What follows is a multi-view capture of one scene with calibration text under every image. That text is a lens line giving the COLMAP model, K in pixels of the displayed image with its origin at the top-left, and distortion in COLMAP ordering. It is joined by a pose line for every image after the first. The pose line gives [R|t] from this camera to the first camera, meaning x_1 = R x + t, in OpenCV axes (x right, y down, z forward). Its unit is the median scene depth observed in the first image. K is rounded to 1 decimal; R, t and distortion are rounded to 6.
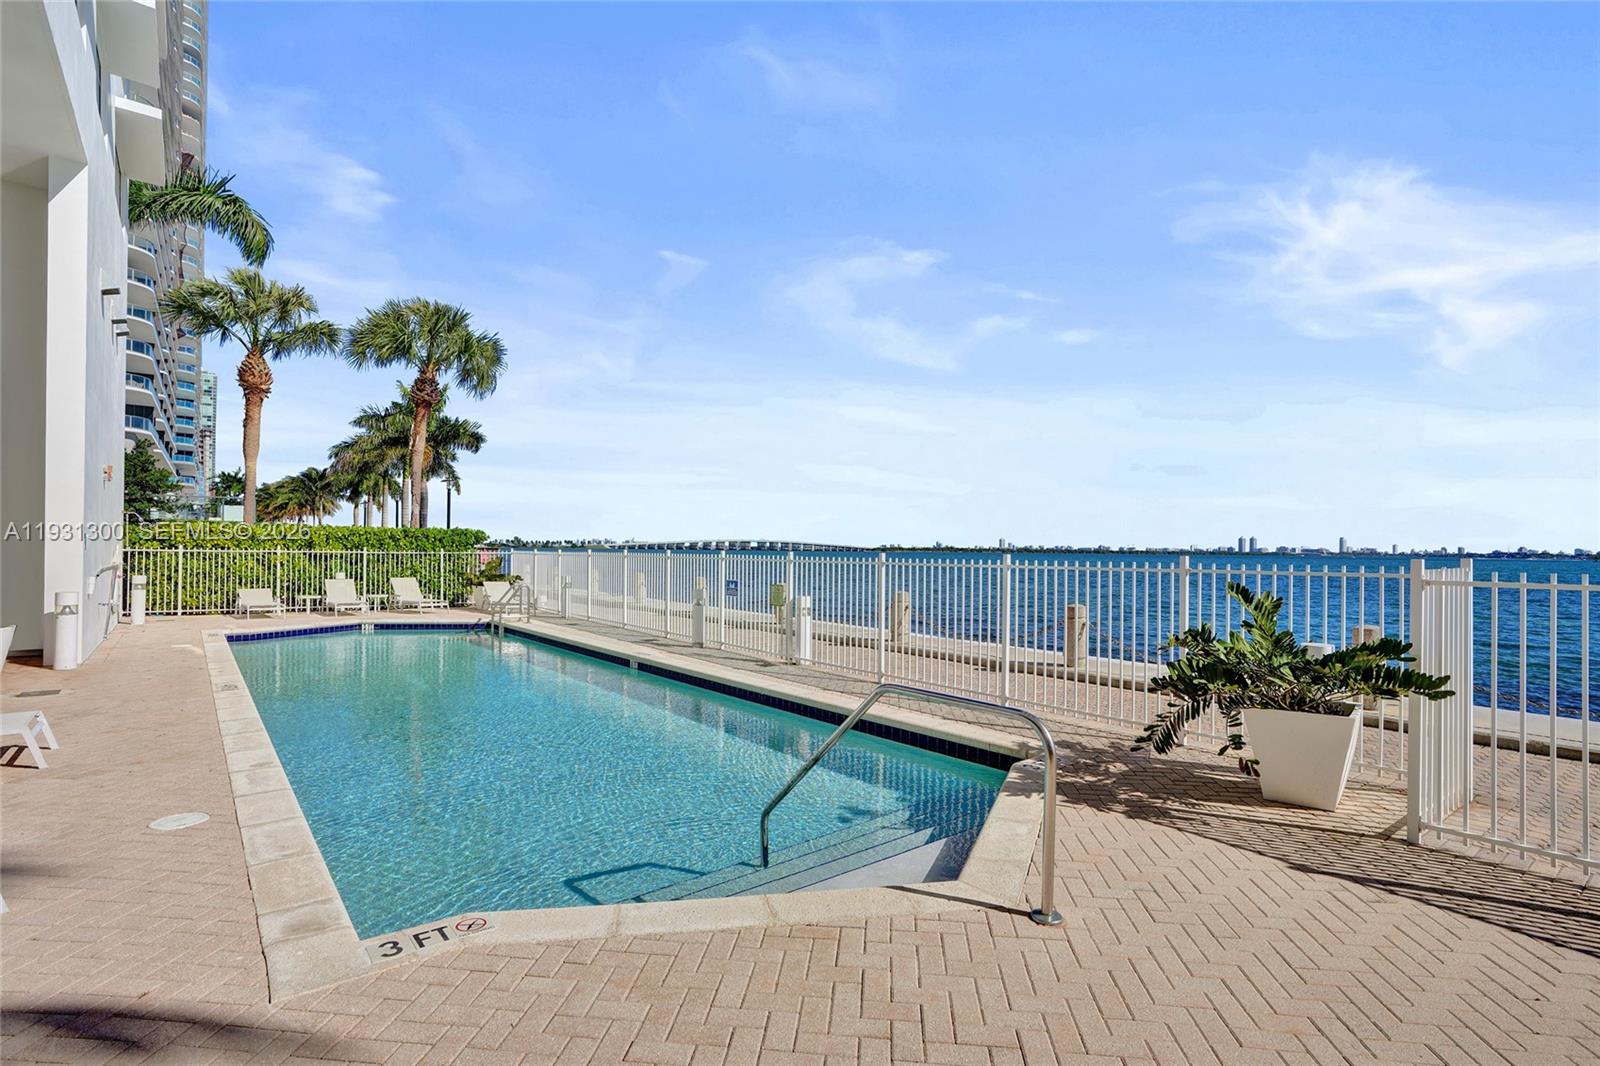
lens RADIAL K [[743.2, 0, 790.6], [0, 743.2, 539.4], [0, 0, 1]] dist [0.000565, 0.004792]
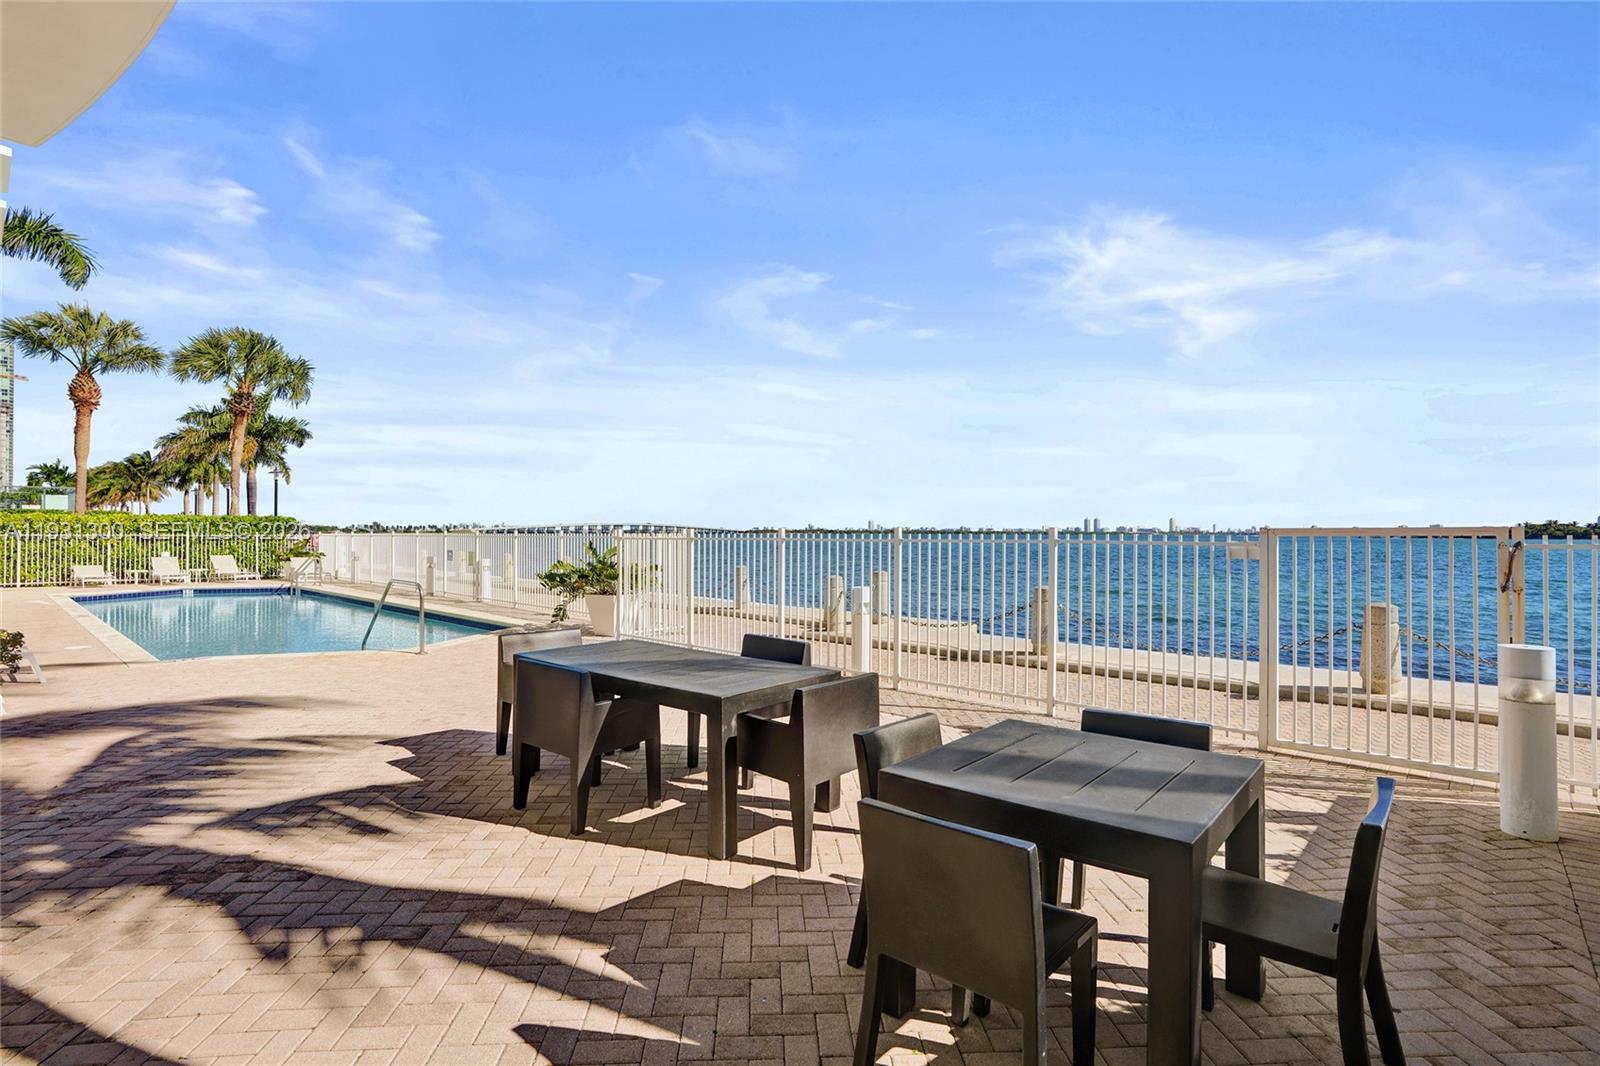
lens RADIAL K [[743.2, 0, 800.8], [0, 743.2, 523.0], [0, 0, 1]] dist [0.000565, 0.004792]
pose [[0.987780, -0.005190, 0.155768, 0.226445], [0.004955, 0.999986, 0.001892, -0.000920], [-0.155776, -0.001097, 0.987792, -0.358634]]
